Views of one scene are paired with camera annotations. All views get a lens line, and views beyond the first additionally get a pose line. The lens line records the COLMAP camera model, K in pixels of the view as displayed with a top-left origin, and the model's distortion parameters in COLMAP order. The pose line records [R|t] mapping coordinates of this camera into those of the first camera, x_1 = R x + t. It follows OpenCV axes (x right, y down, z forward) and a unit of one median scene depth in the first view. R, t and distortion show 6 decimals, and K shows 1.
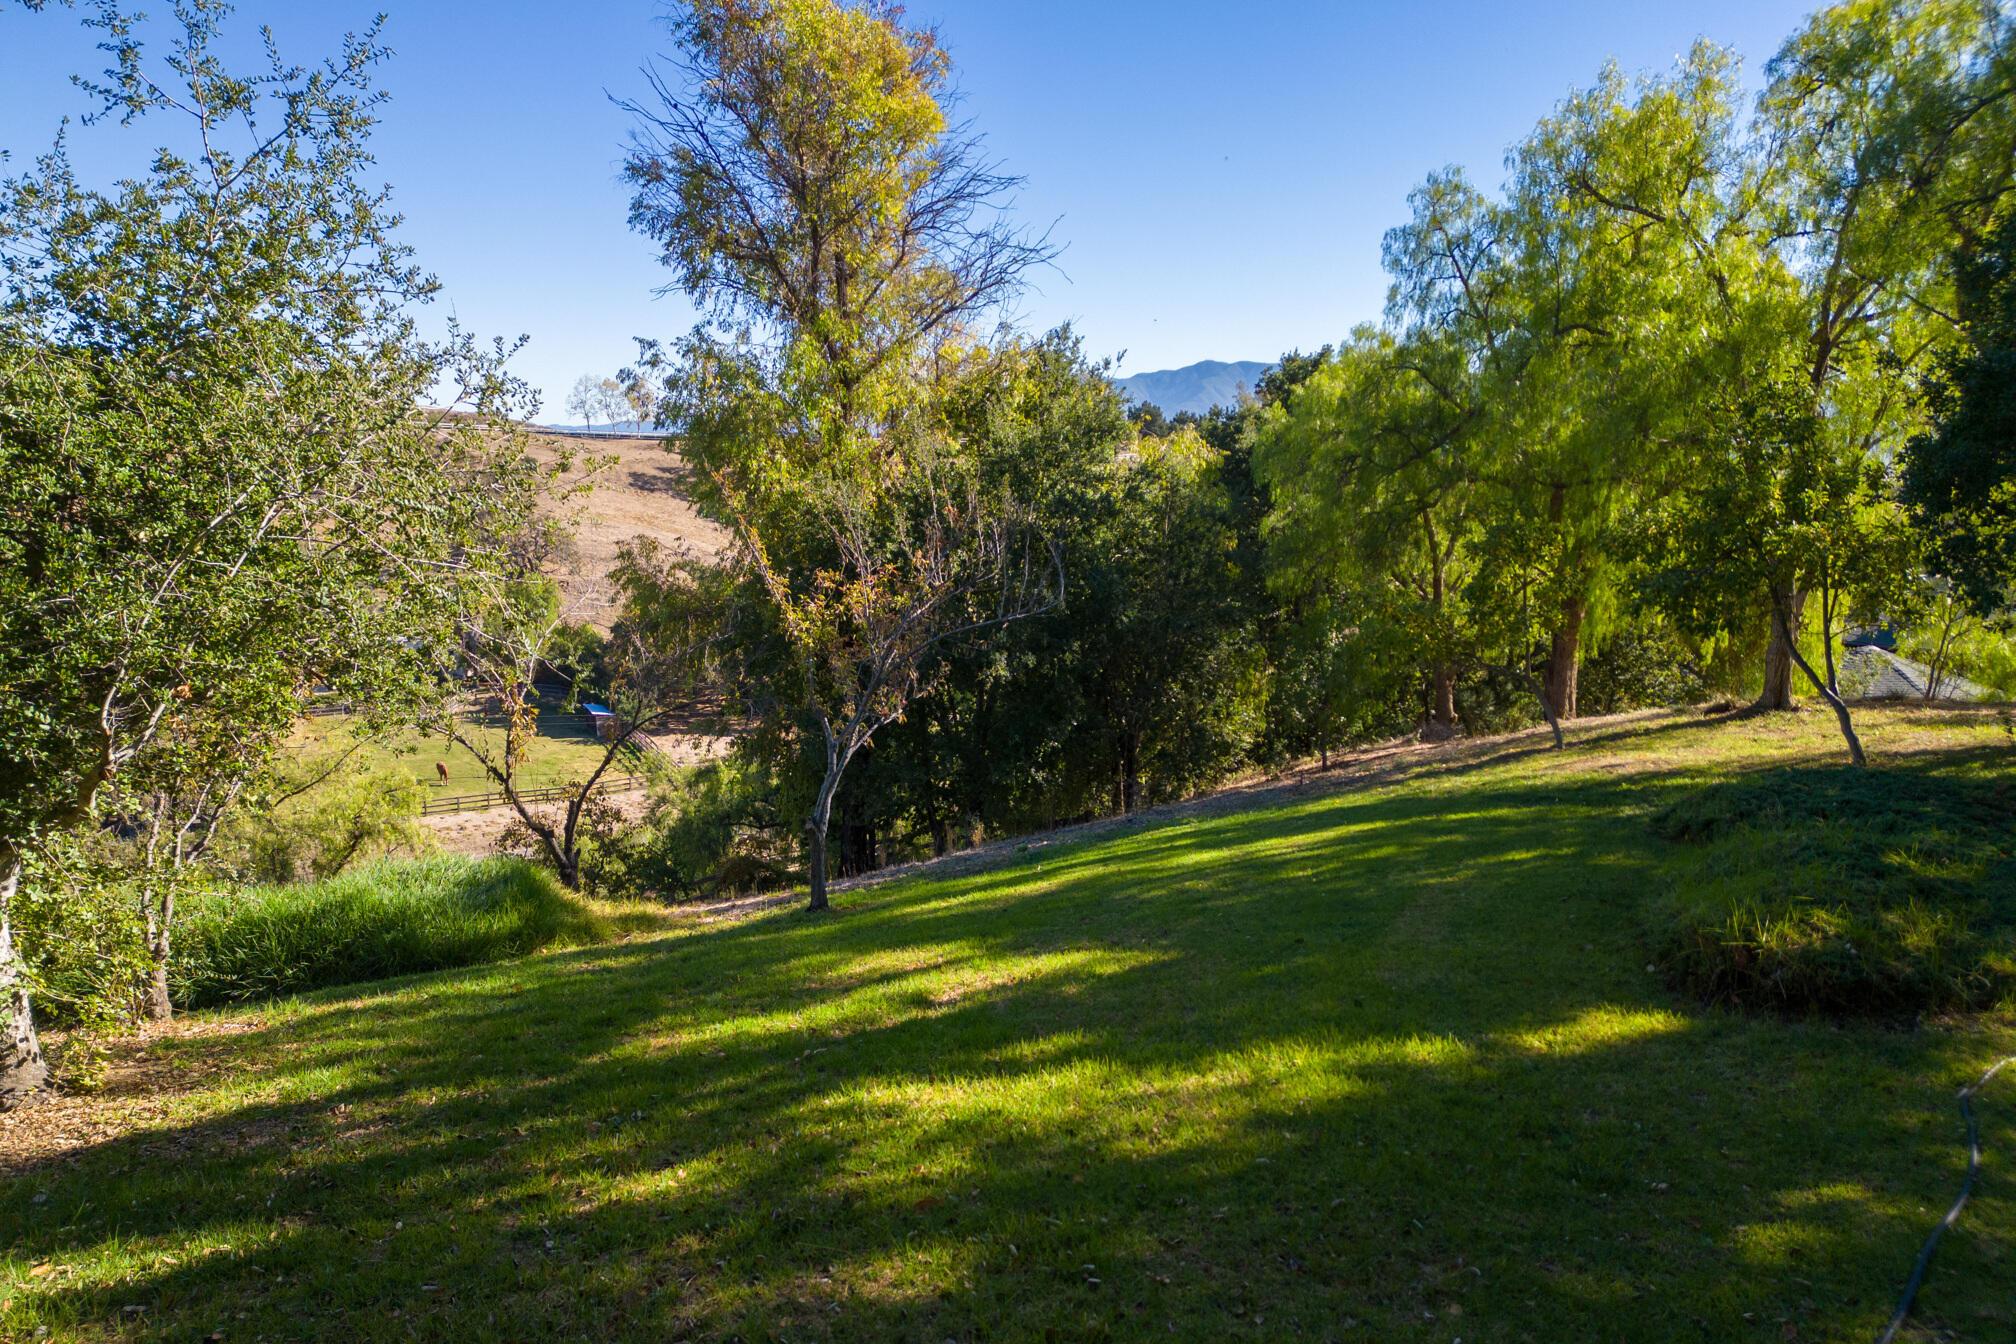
lens RADIAL K [[1309.8, 0, 1008.5], [0, 1309.8, 732.5], [0, 0, 1]] dist [0.005301, 0.000168]
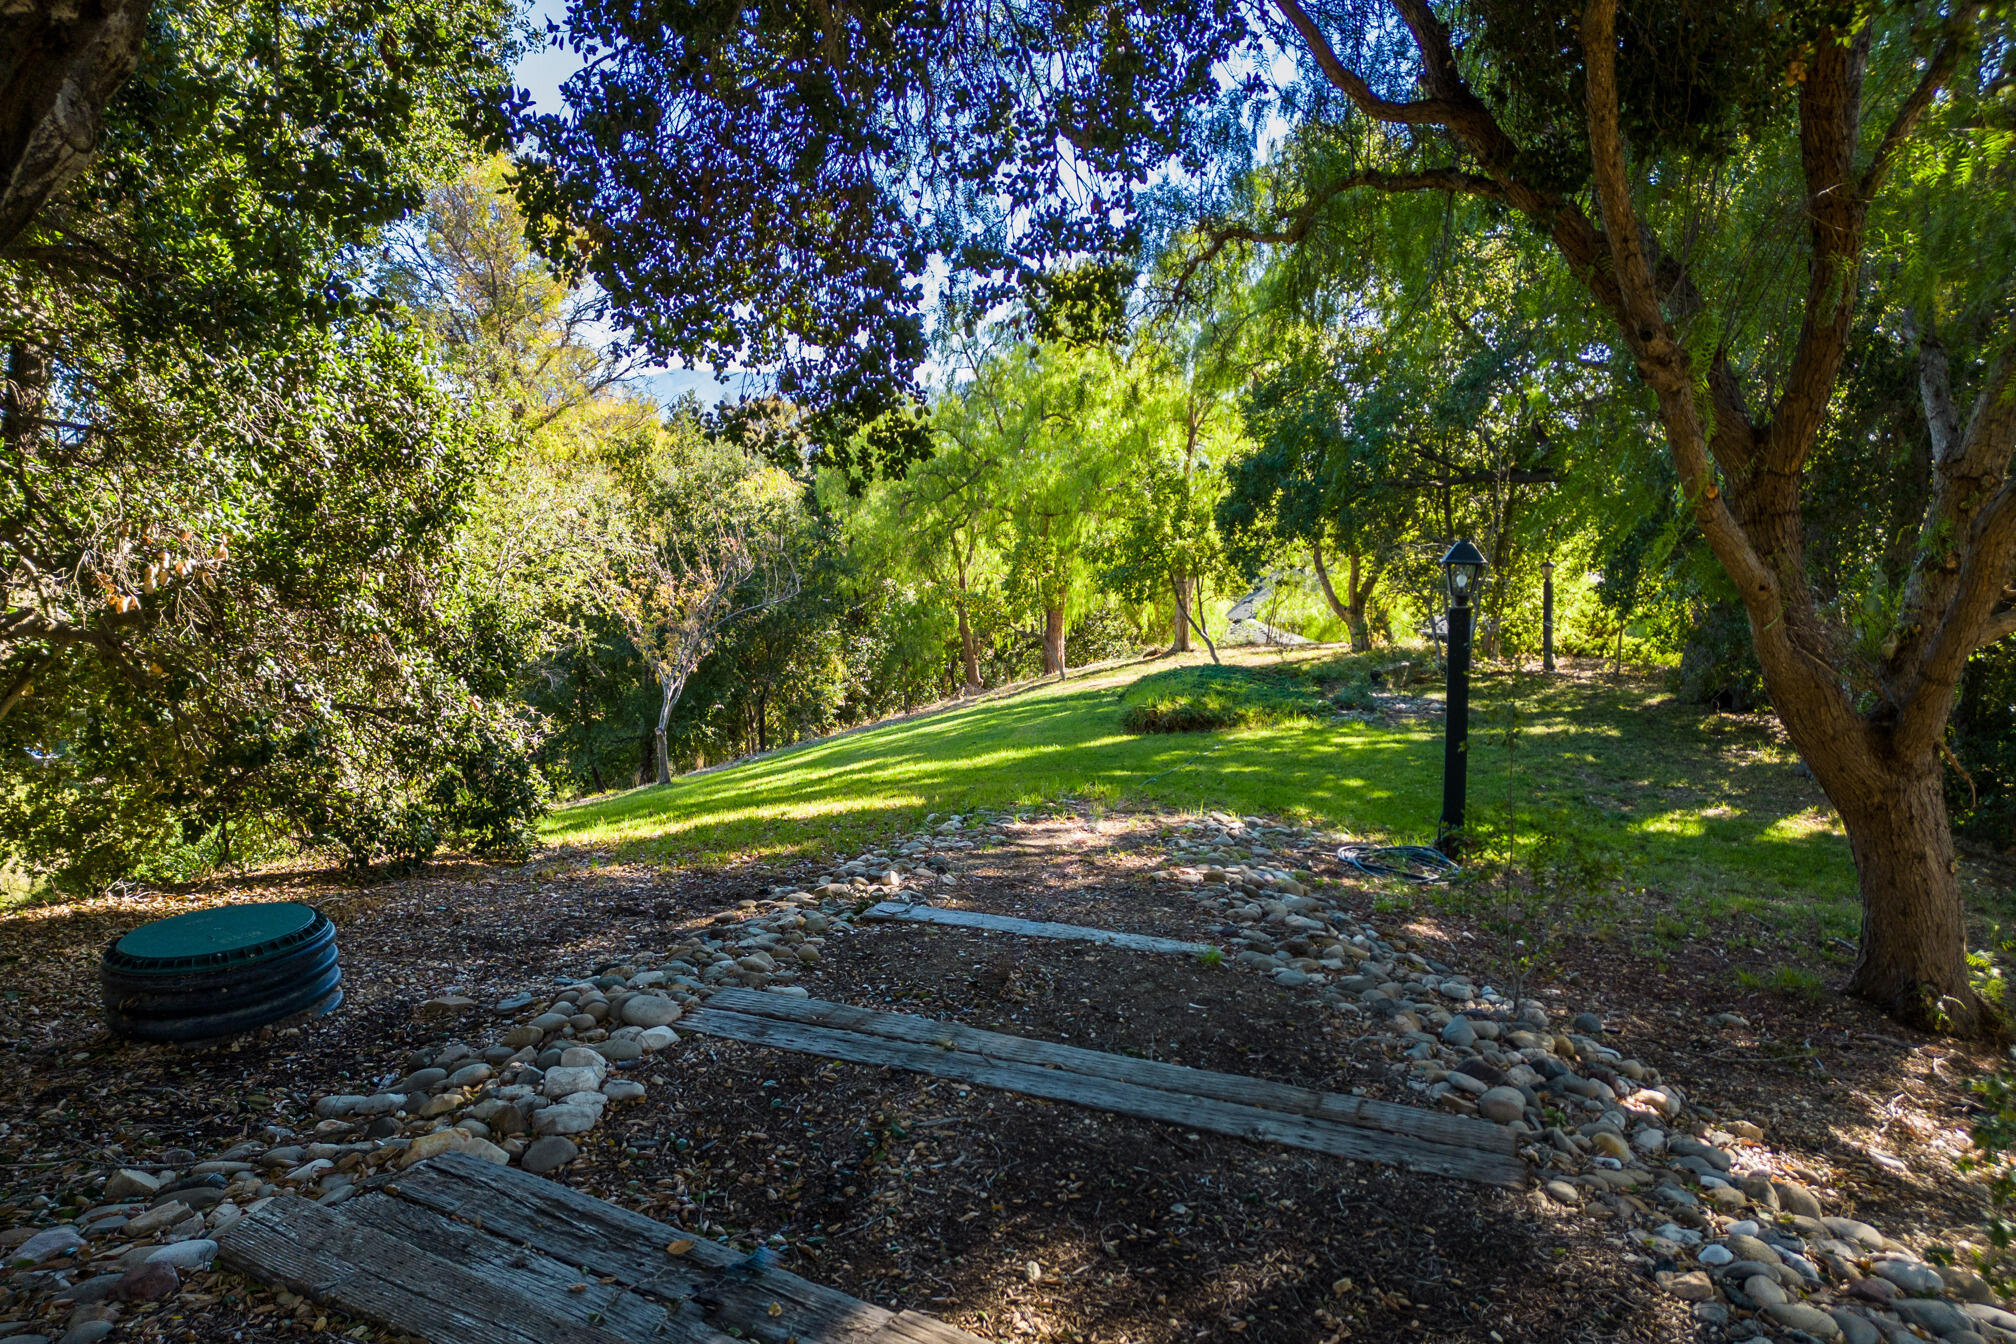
lens RADIAL K [[1309.8, 0, 1008.5], [0, 1309.8, 732.5], [0, 0, 1]] dist [0.005301, 0.000168]
pose [[0.927585, -0.070609, 0.366880, -0.224590], [0.073005, 0.997304, 0.007361, 0.056651], [-0.366411, 0.019956, 0.930239, -0.443309]]
